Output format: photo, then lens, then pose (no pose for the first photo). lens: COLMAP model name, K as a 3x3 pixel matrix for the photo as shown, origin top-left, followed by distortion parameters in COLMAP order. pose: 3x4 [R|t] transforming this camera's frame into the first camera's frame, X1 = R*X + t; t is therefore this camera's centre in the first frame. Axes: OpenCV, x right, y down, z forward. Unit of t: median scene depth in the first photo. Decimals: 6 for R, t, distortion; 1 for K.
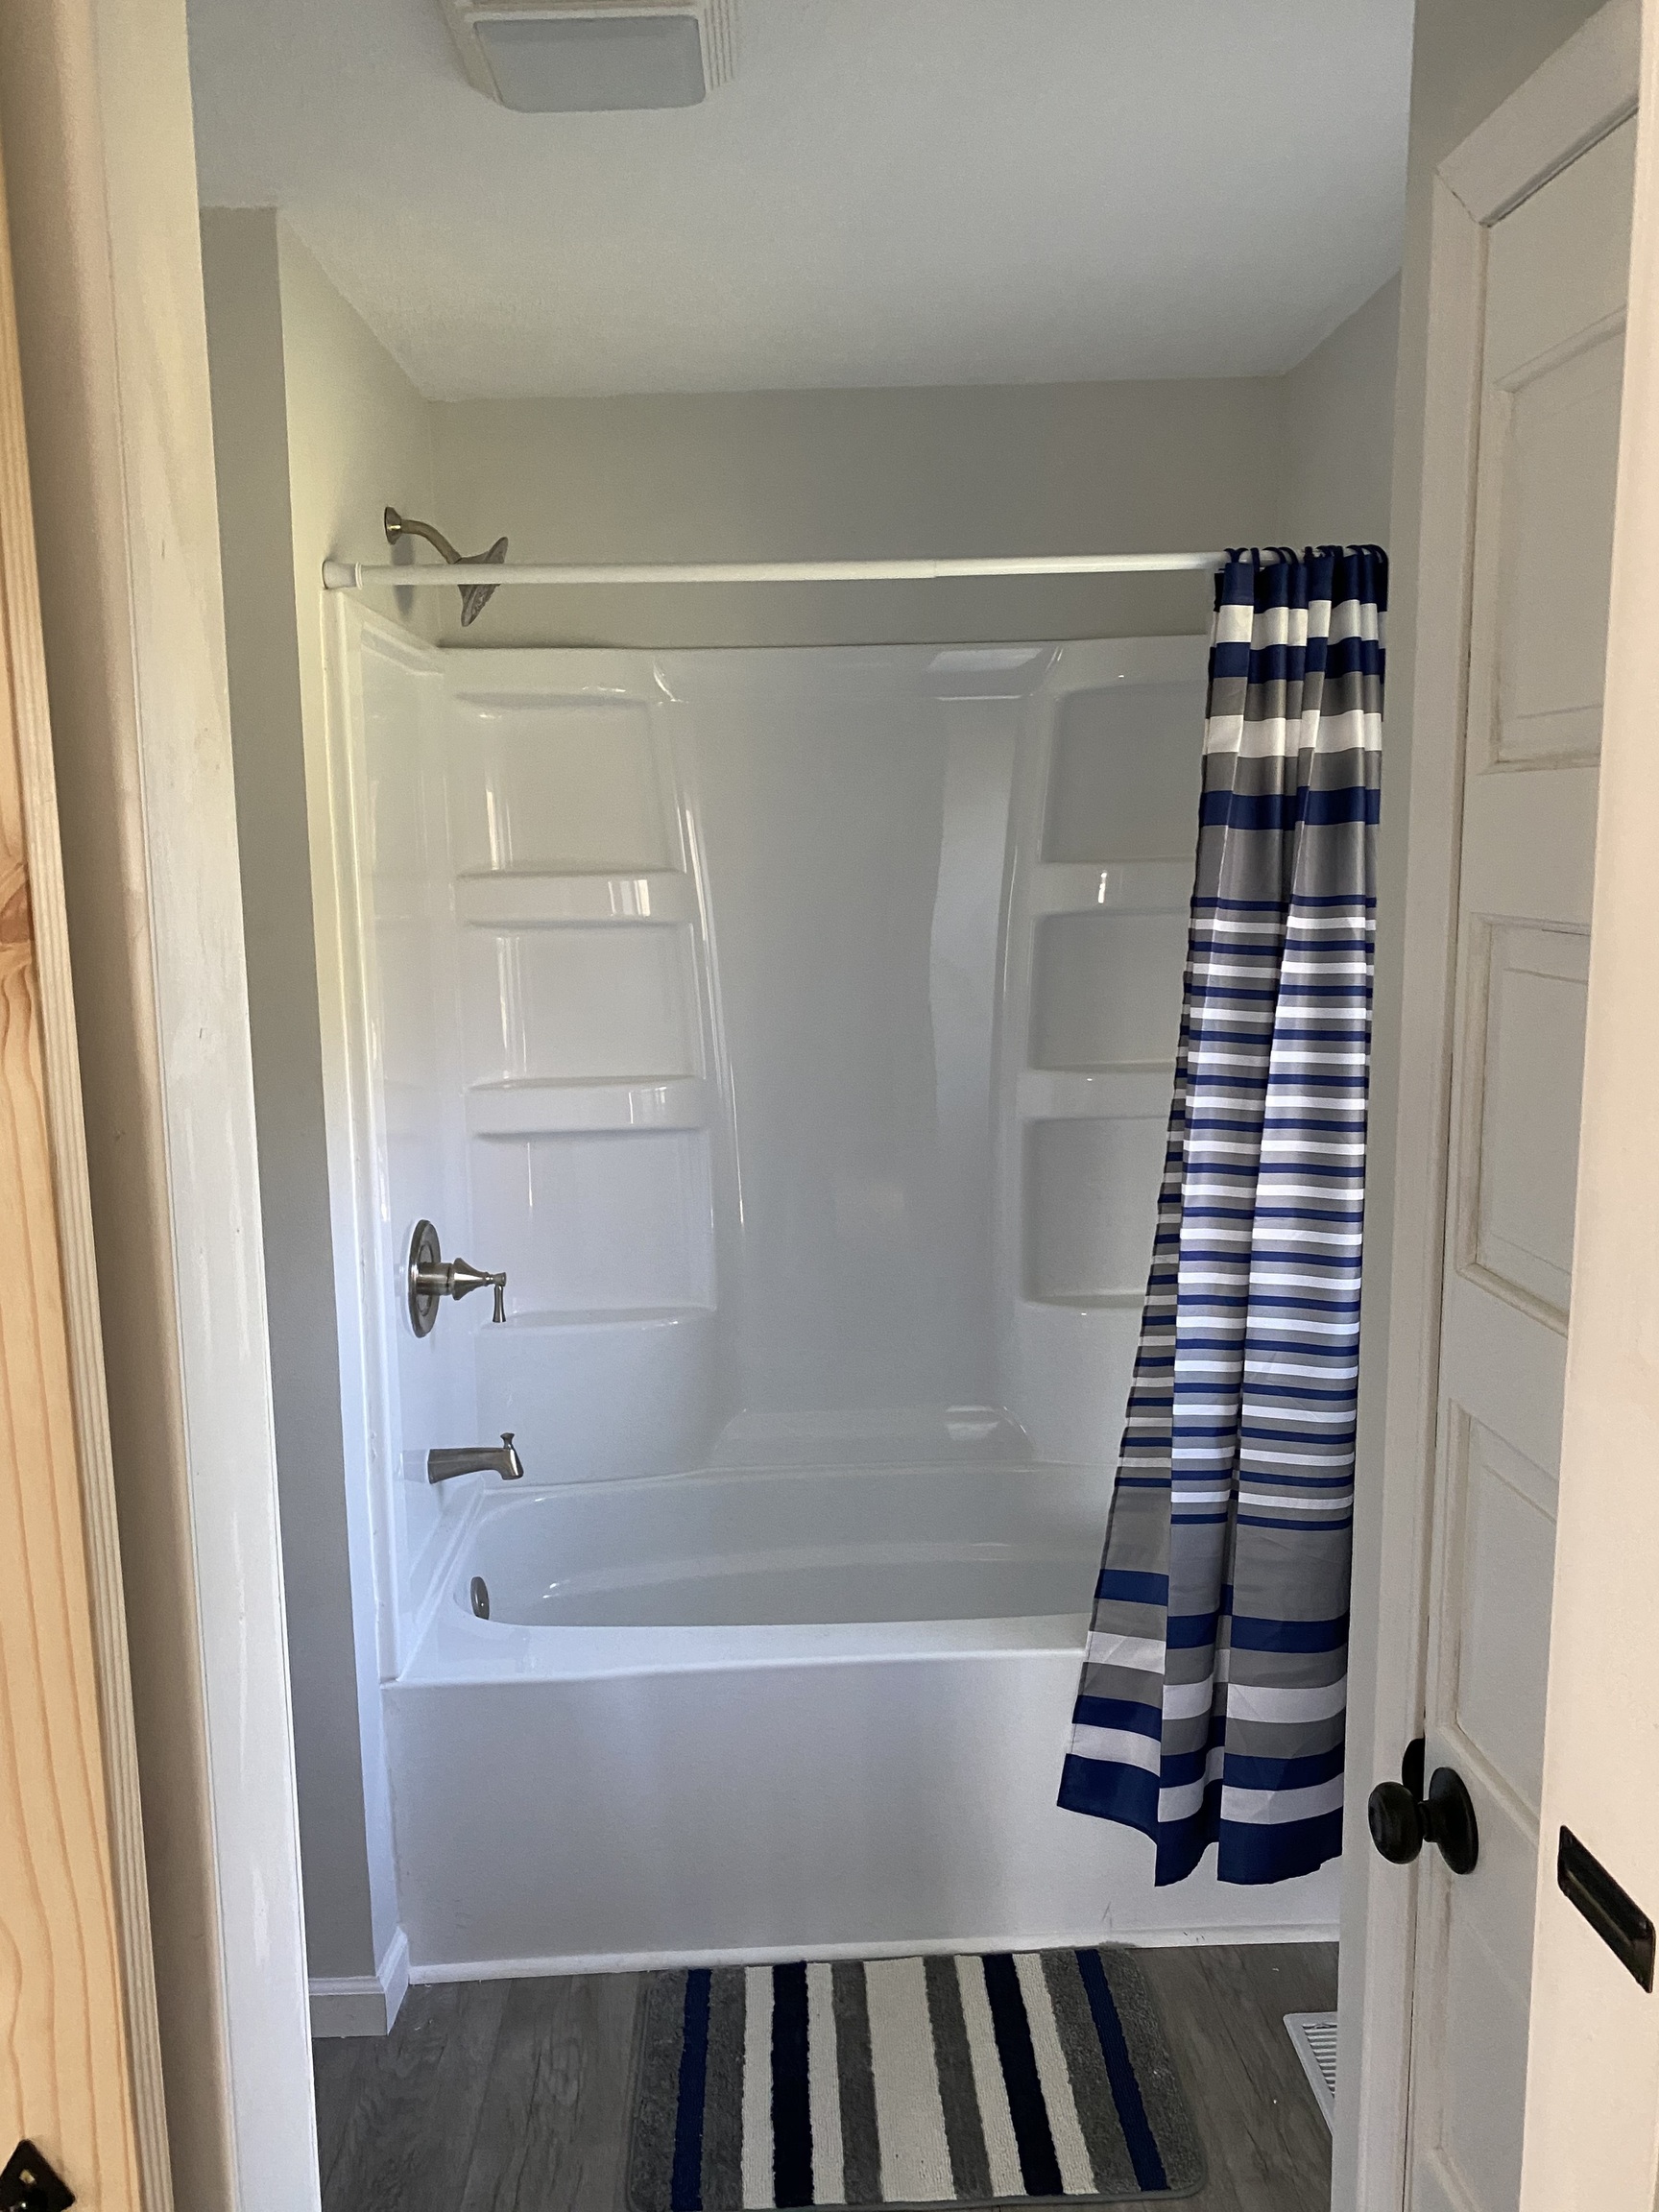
lens RADIAL K [[1704.6, 0, 829.5], [0, 1704.6, 1106.0], [0, 0, 1]] dist [0.031390, -0.030780]
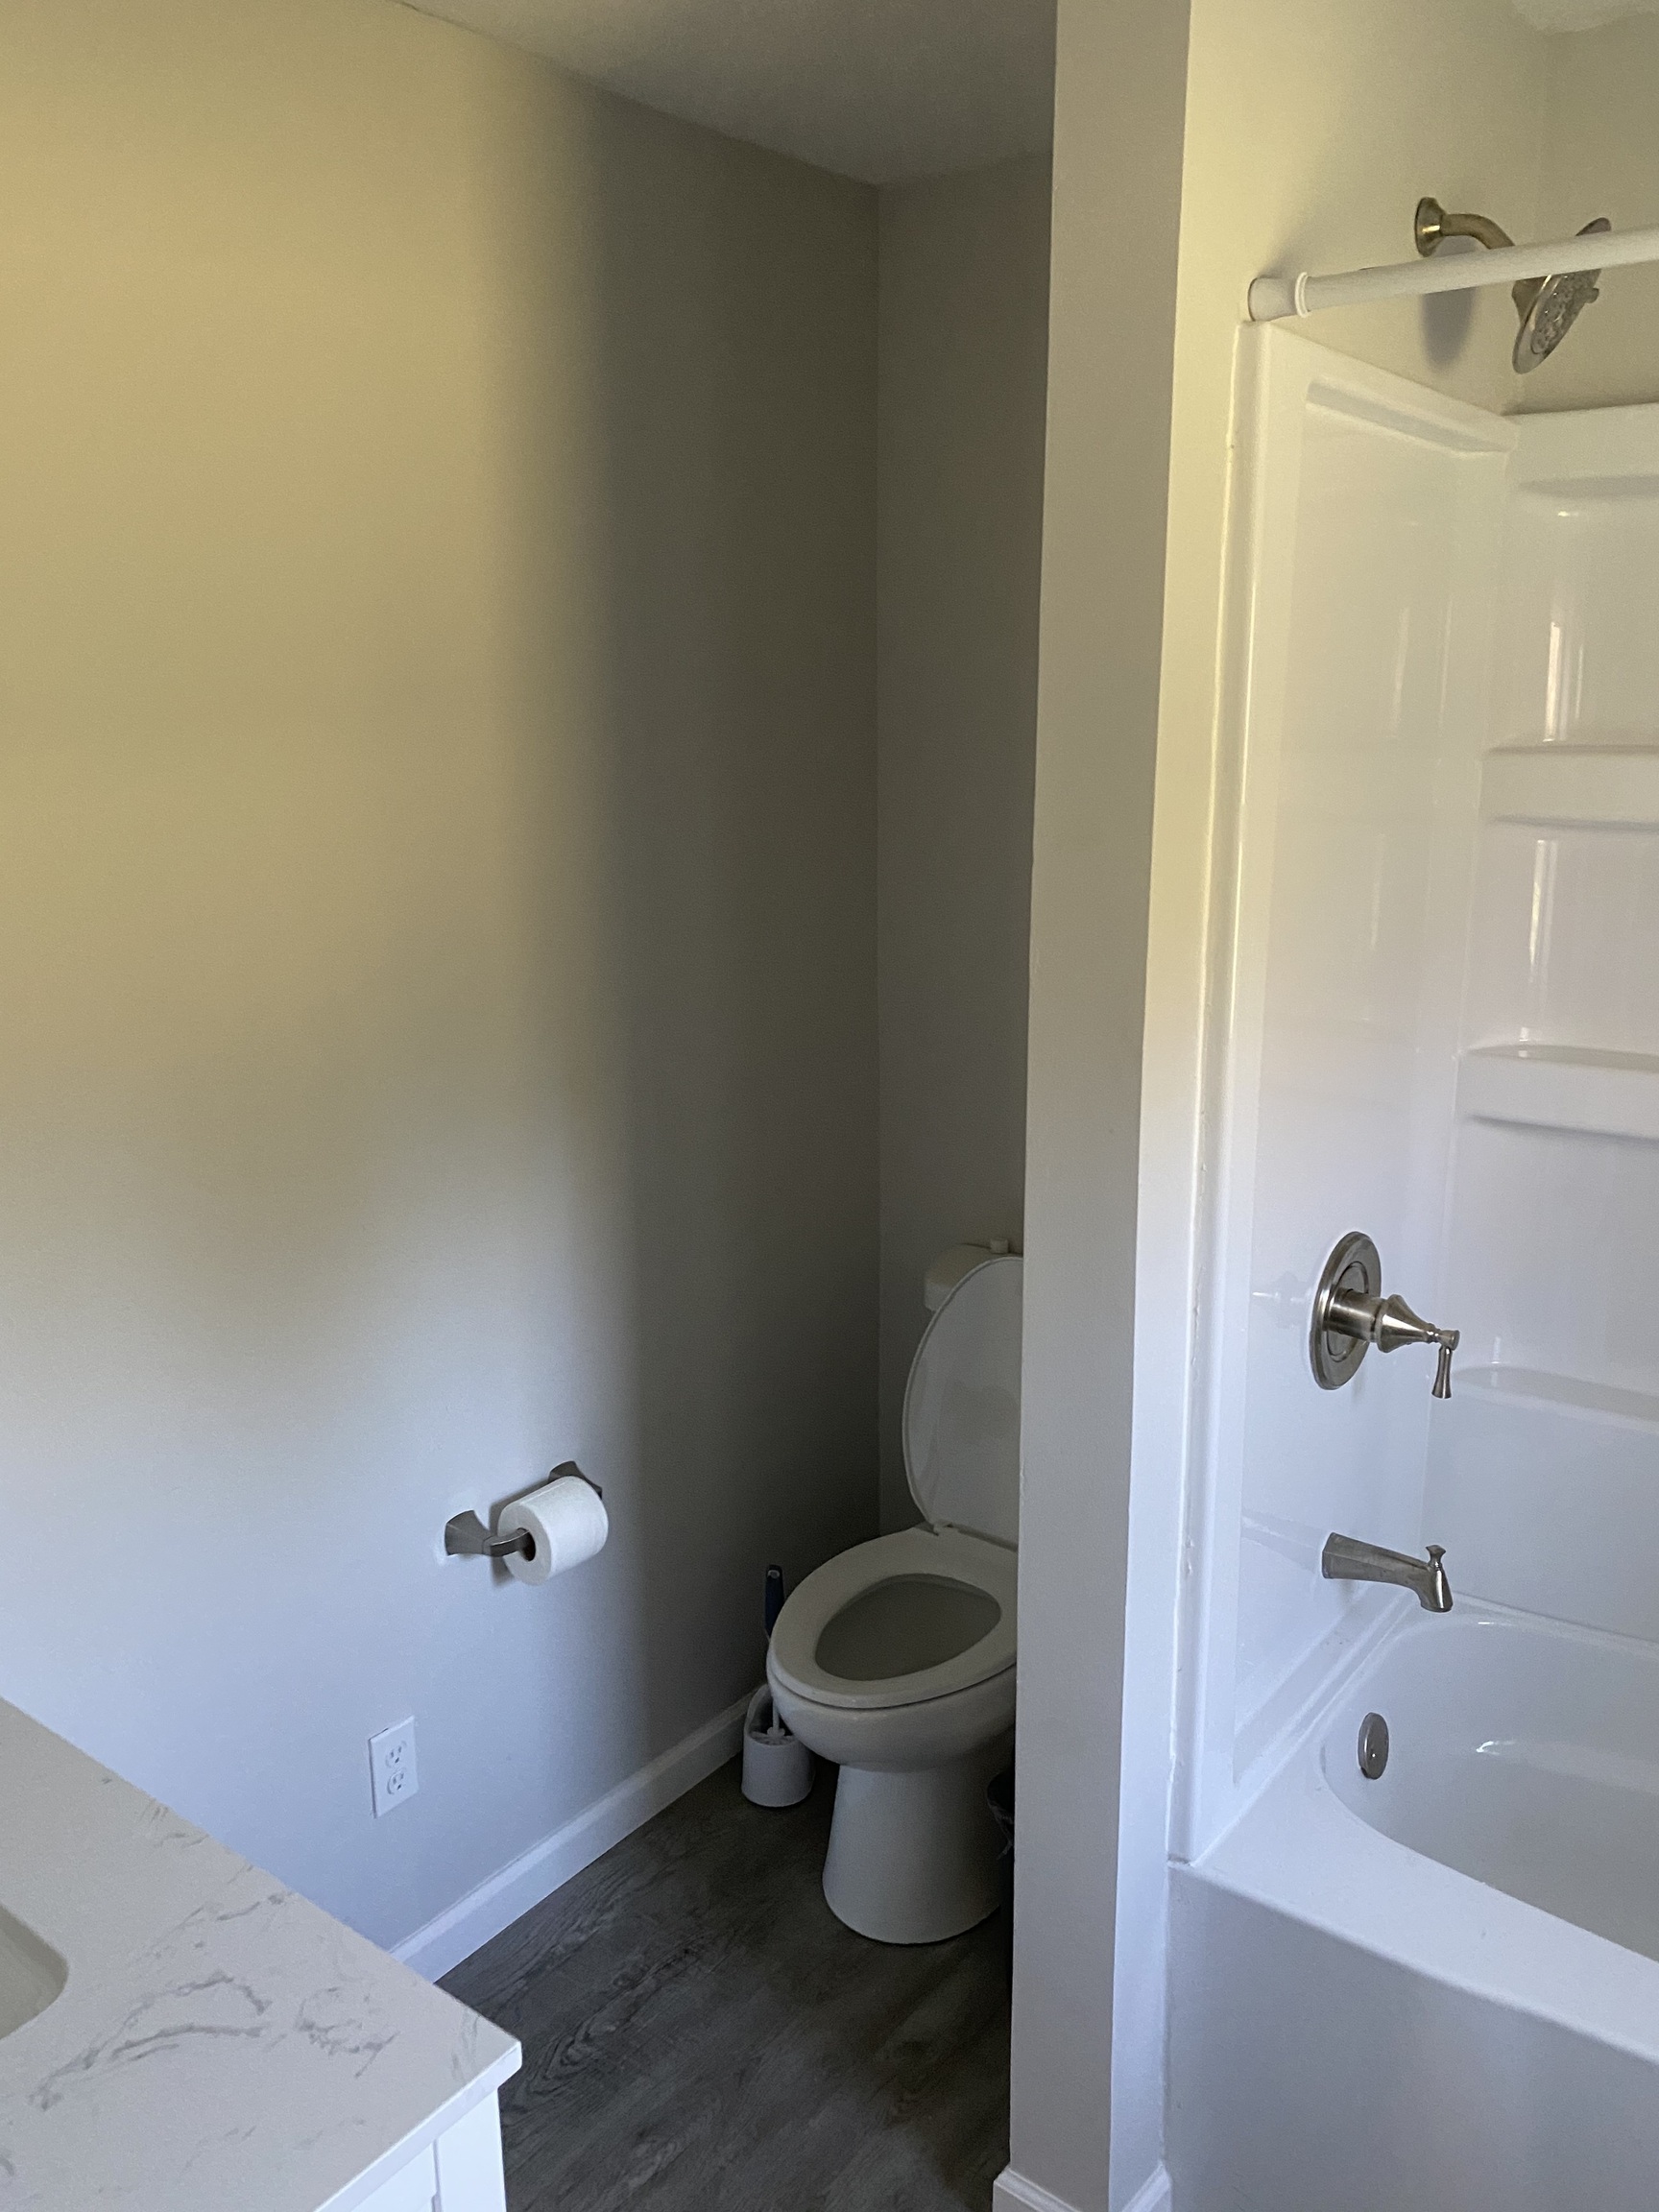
lens RADIAL K [[1683.6, 0, 694.5], [0, 1683.6, 1097.7], [0, 0, 1]] dist [0.009474, -0.002869]
pose [[0.746175, 0.143483, -0.650105, 0.010875], [-0.090392, 0.989291, 0.114595, -0.046766], [0.659585, -0.026744, 0.751154, 0.279658]]
